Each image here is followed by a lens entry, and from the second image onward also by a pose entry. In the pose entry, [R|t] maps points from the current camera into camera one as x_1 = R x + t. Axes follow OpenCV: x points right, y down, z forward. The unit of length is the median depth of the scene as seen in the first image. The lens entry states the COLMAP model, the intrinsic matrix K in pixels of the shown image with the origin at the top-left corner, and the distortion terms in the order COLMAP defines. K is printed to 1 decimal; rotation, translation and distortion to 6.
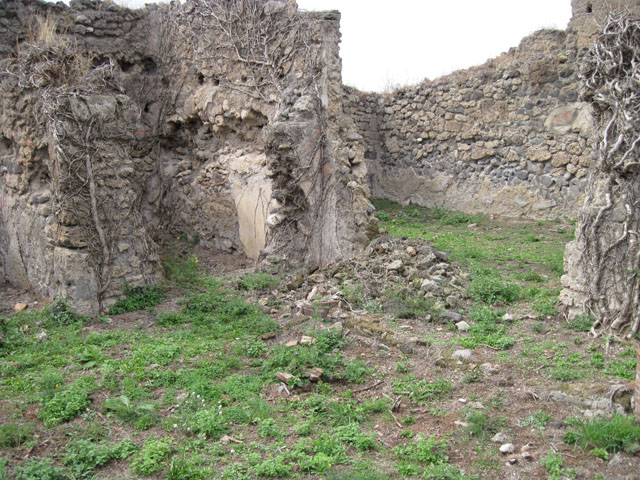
lens RADIAL K [[650.7, 0, 319.2], [0, 650.7, 244.0], [0, 0, 1]] dist [-0.110149, 0.000000]
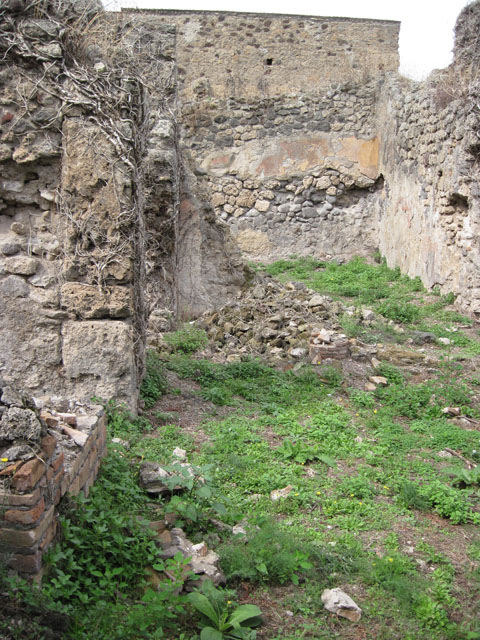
lens RADIAL K [[650.7, 0, 239.1], [0, 650.7, 316.7], [0, 0, 1]] dist [-0.110149, 0.000000]
pose [[0.668904, -0.119107, 0.733745, -0.429279], [0.092796, 0.992738, 0.076553, -0.019084], [-0.737534, 0.016882, 0.675099, 0.252316]]
